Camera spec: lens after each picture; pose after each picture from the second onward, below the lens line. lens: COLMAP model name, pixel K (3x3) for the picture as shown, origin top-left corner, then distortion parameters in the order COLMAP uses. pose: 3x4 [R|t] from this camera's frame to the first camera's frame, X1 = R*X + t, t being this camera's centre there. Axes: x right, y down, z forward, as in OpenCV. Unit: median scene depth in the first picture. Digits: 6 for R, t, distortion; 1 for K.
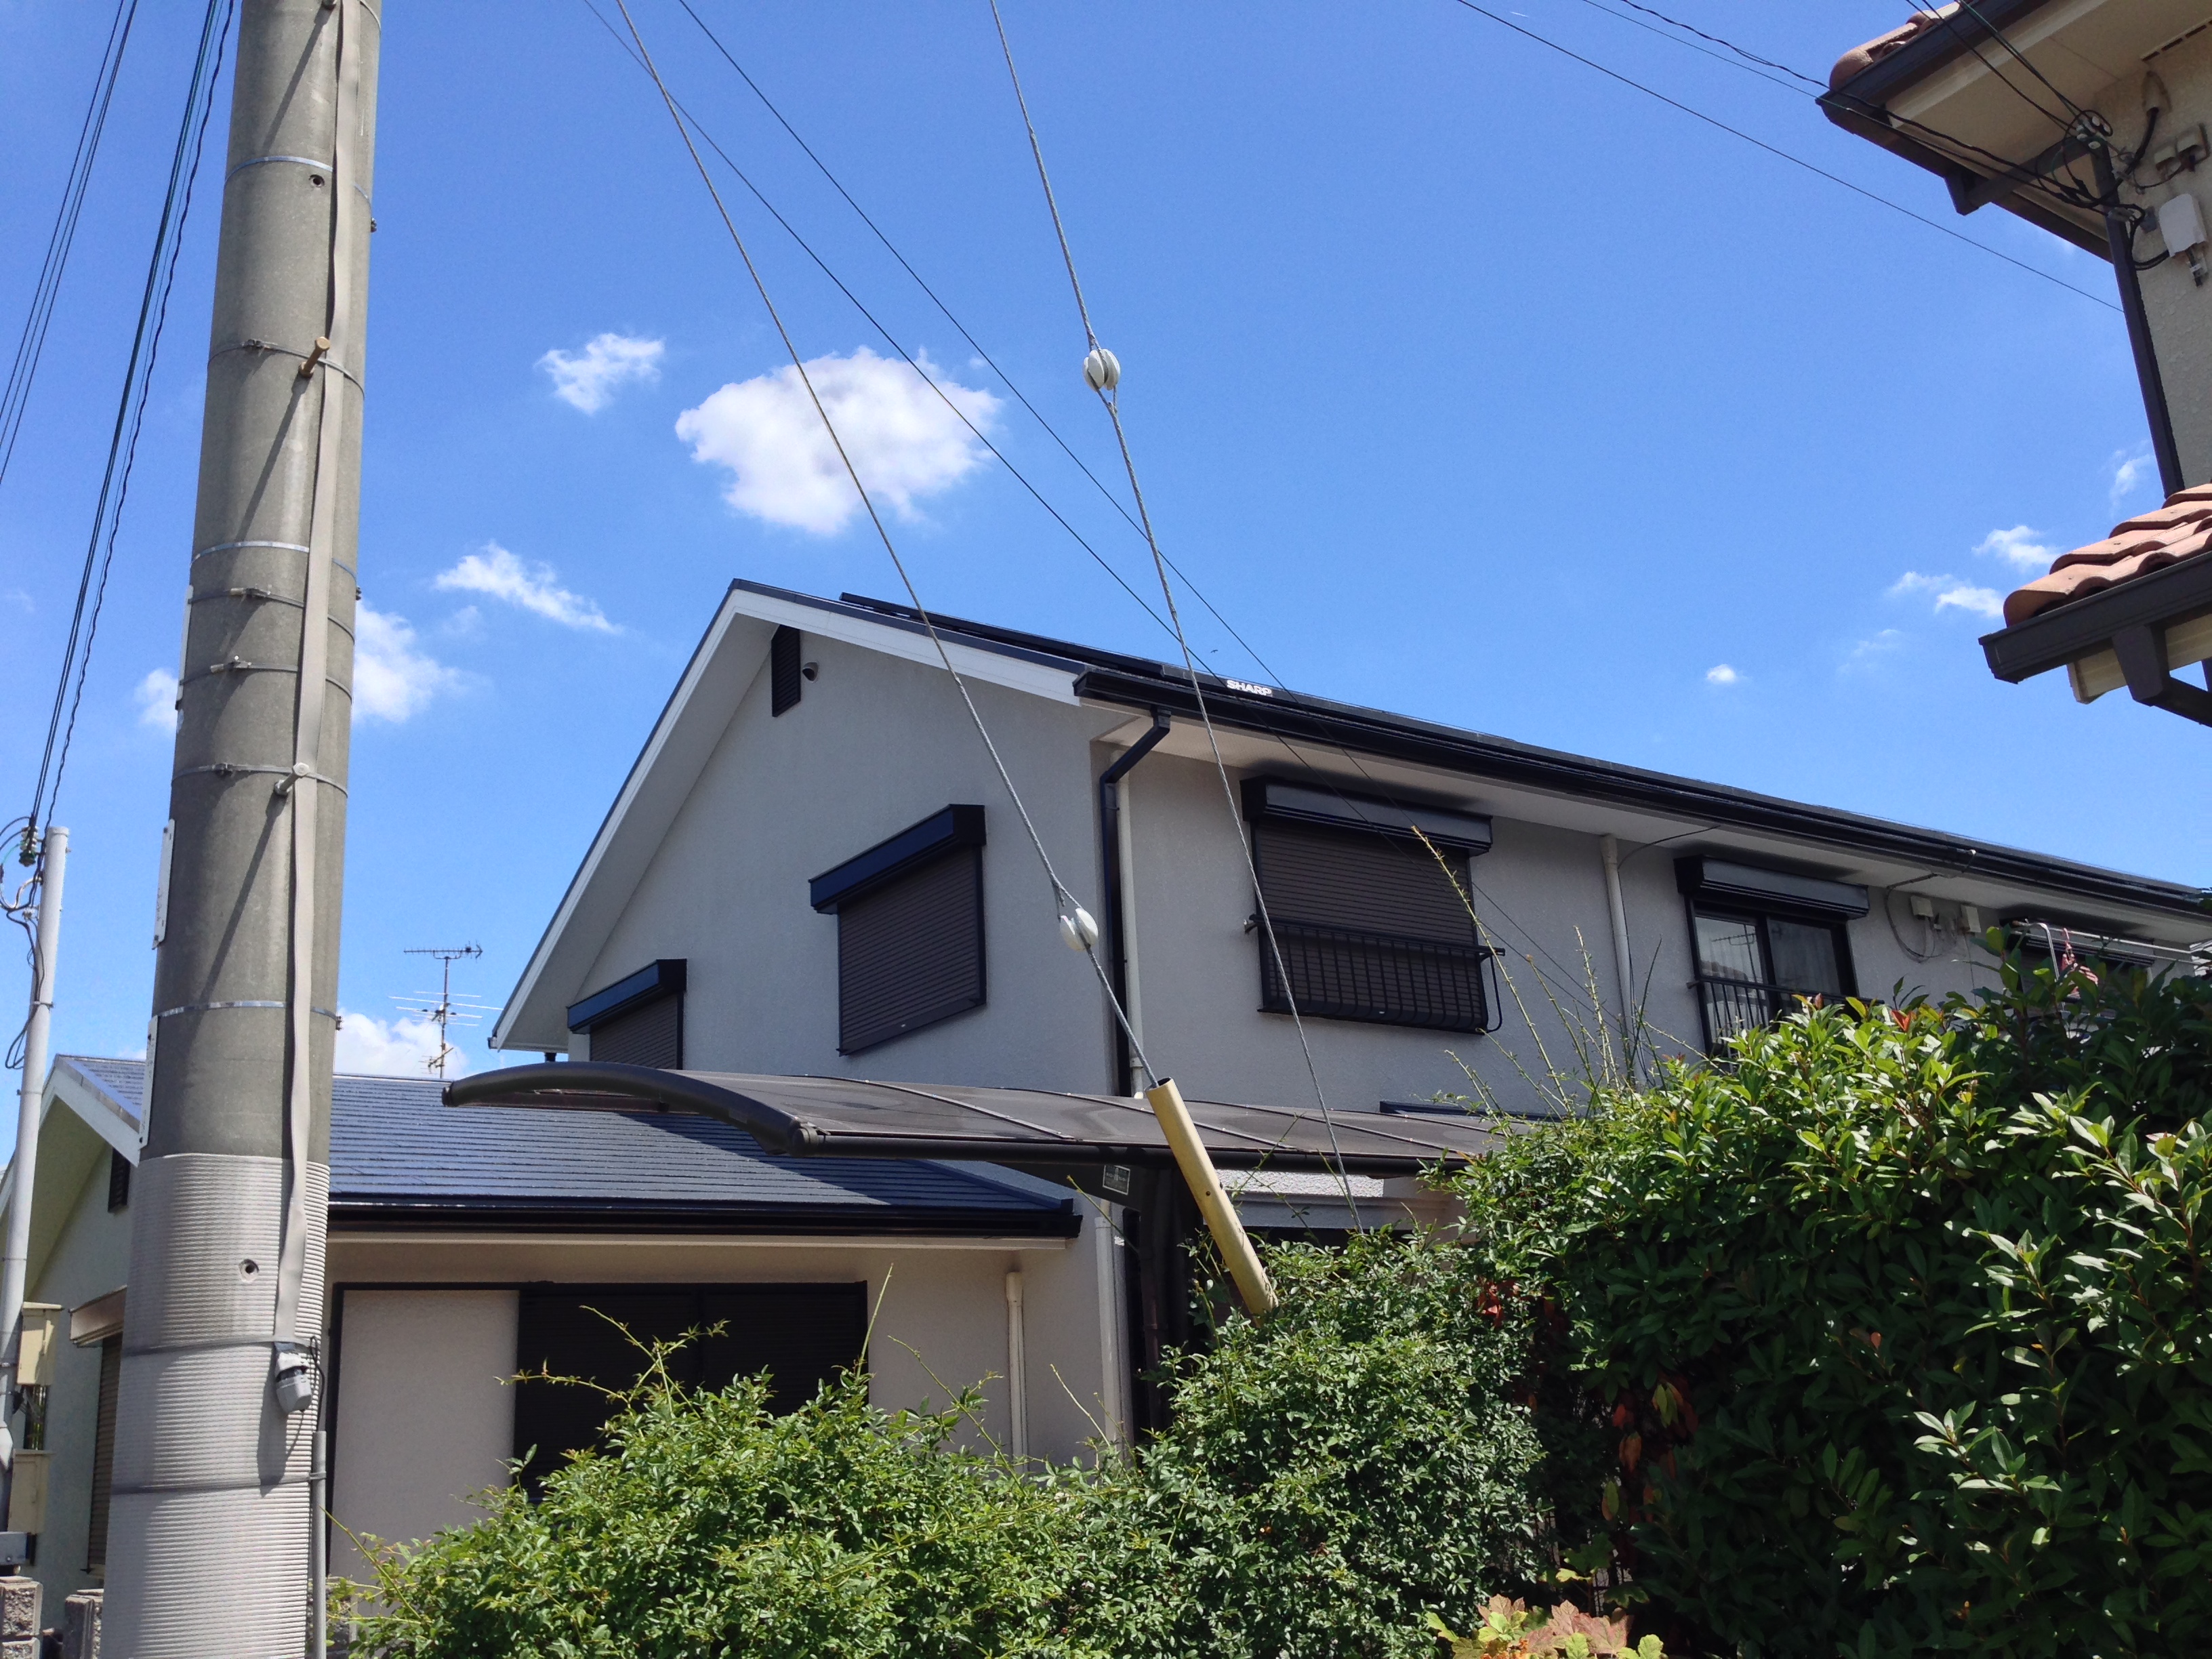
lens RADIAL K [[2004.2, 0, 1095.7], [0, 2004.2, 821.4], [0, 0, 1]] dist [0.151115, -0.275435]
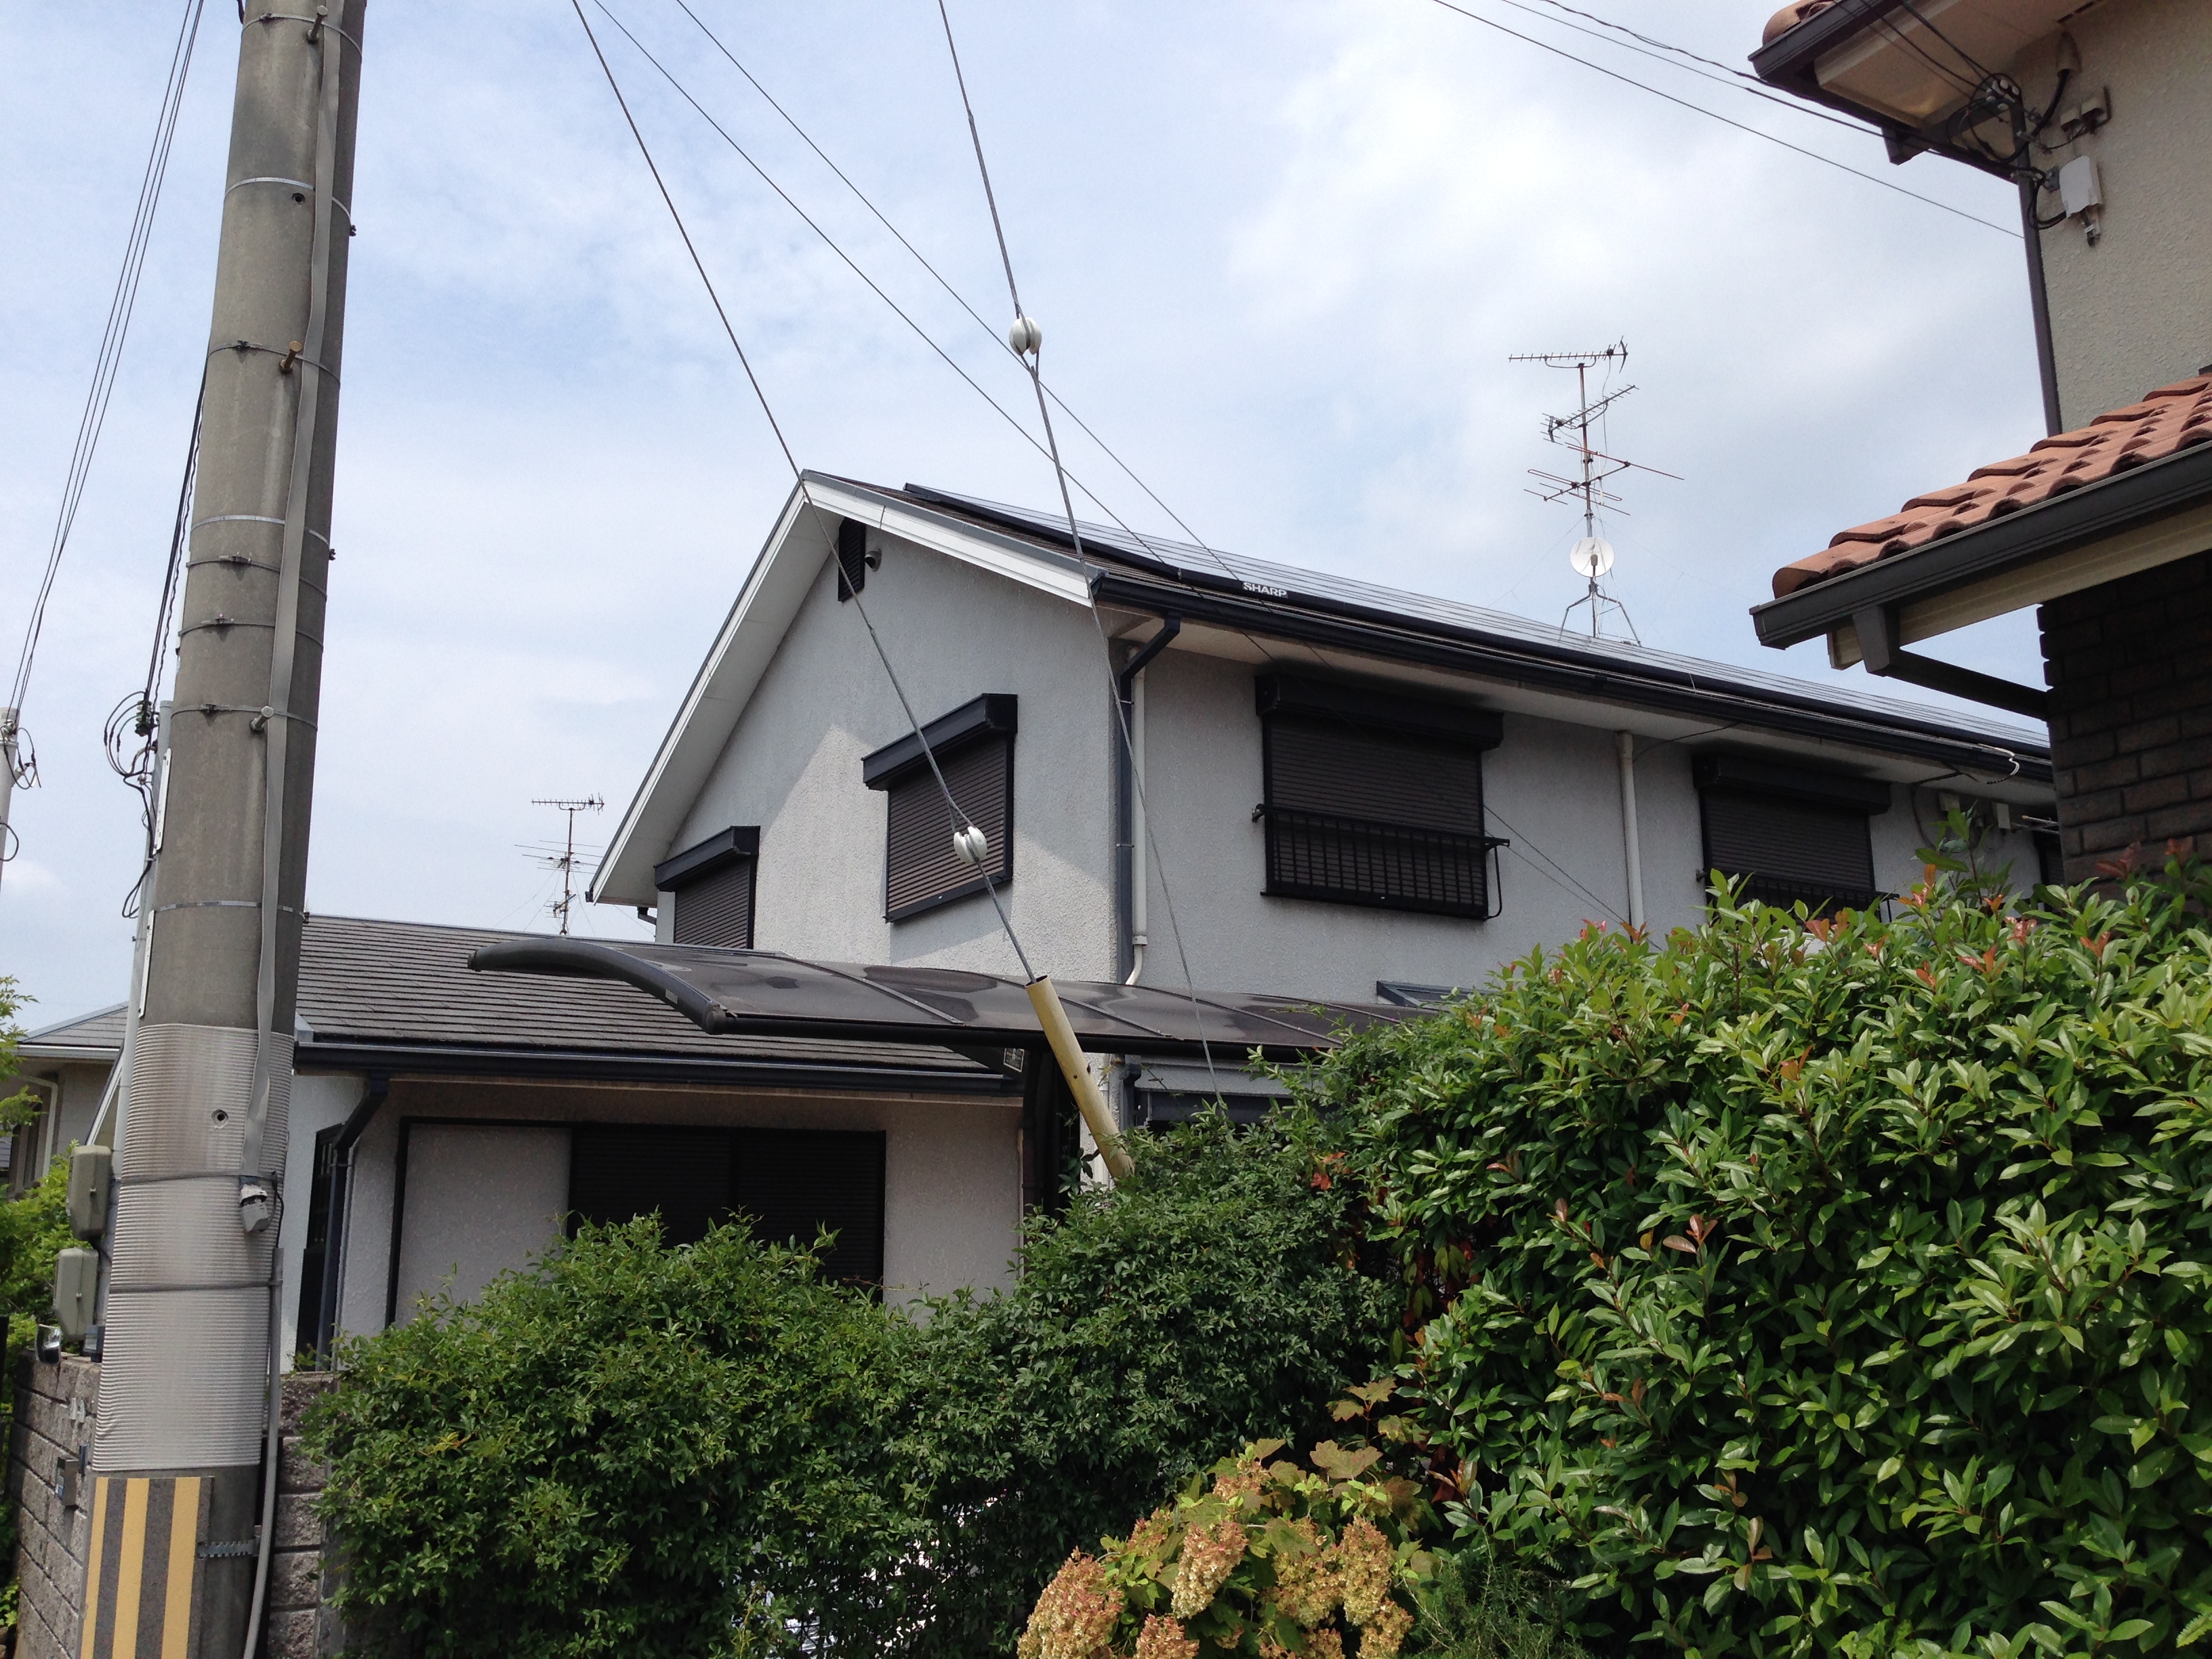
lens RADIAL K [[2009.8, 0, 1115.1], [0, 2009.8, 799.2], [0, 0, 1]] dist [0.127696, -0.160966]
pose [[0.997452, 0.023411, -0.067395, 0.075847], [-0.019132, 0.997801, 0.063463, -0.023265], [0.068733, -0.062011, 0.995706, -0.070445]]
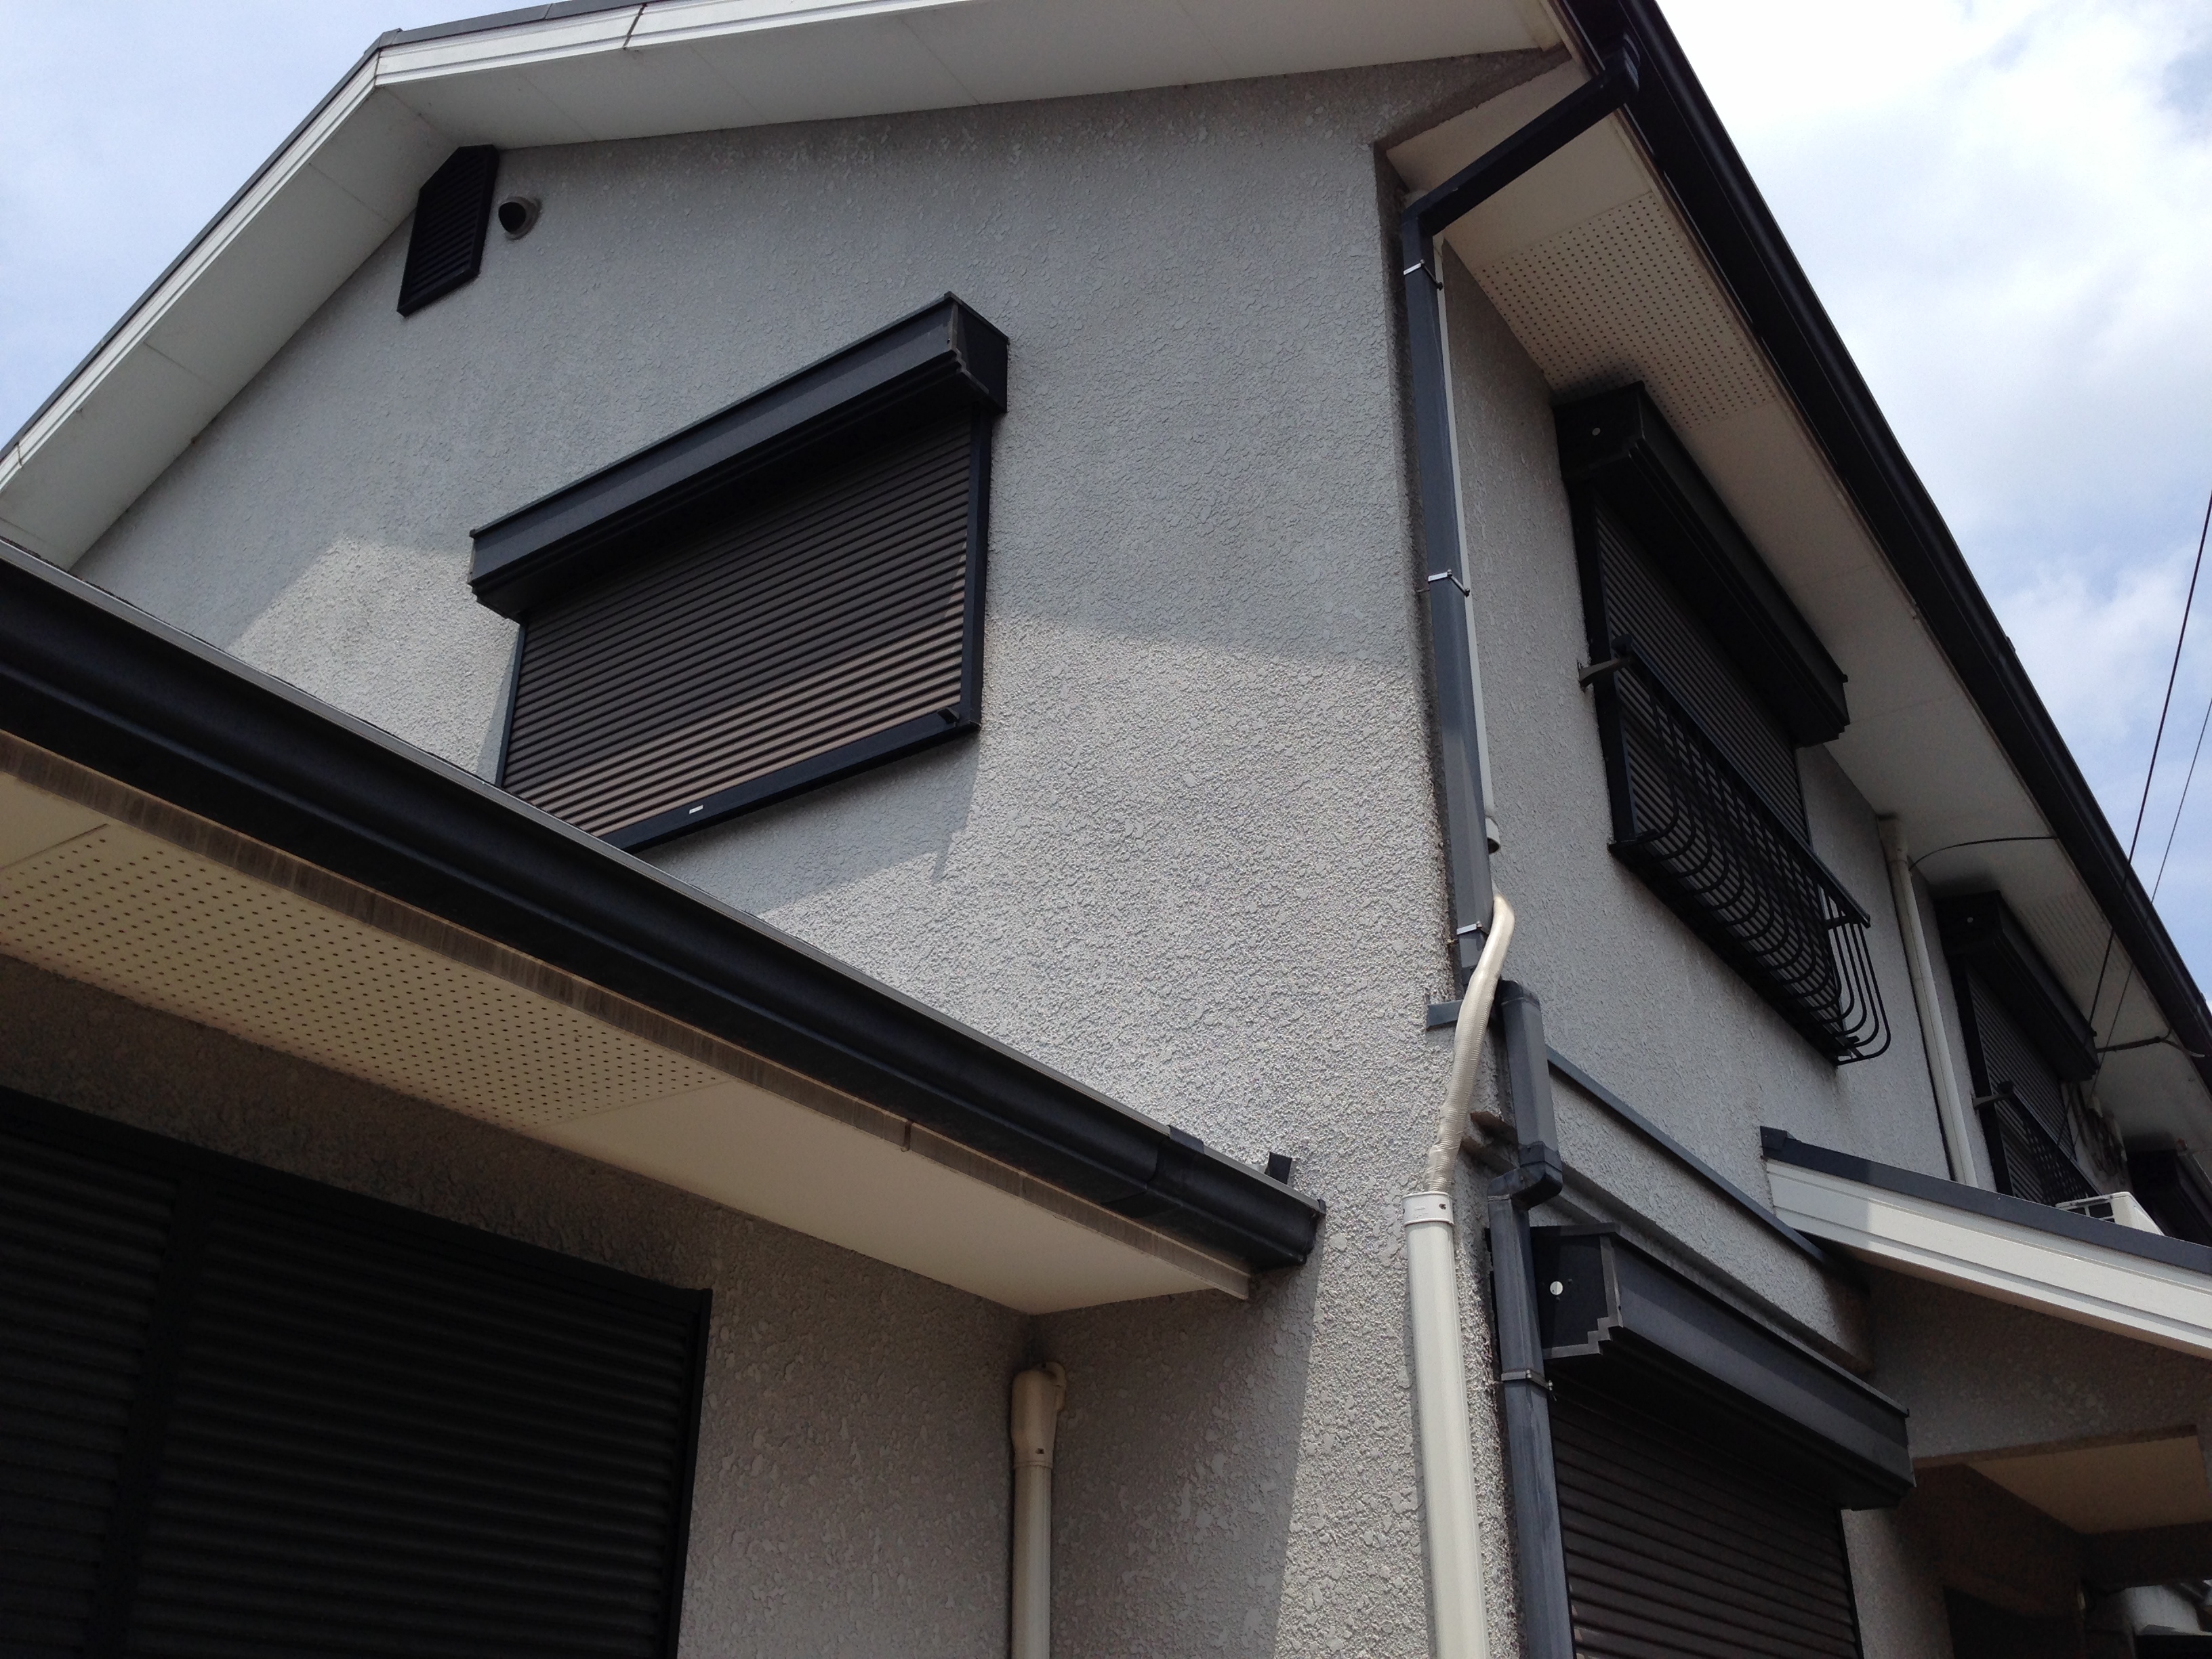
lens RADIAL K [[2004.2, 0, 1095.7], [0, 2004.2, 821.4], [0, 0, 1]] dist [0.151115, -0.275435]
pose [[0.934406, 0.206145, 0.290499, -0.157094], [-0.144822, 0.964937, -0.218914, 0.206717], [-0.325441, 0.162483, 0.931497, 0.641303]]
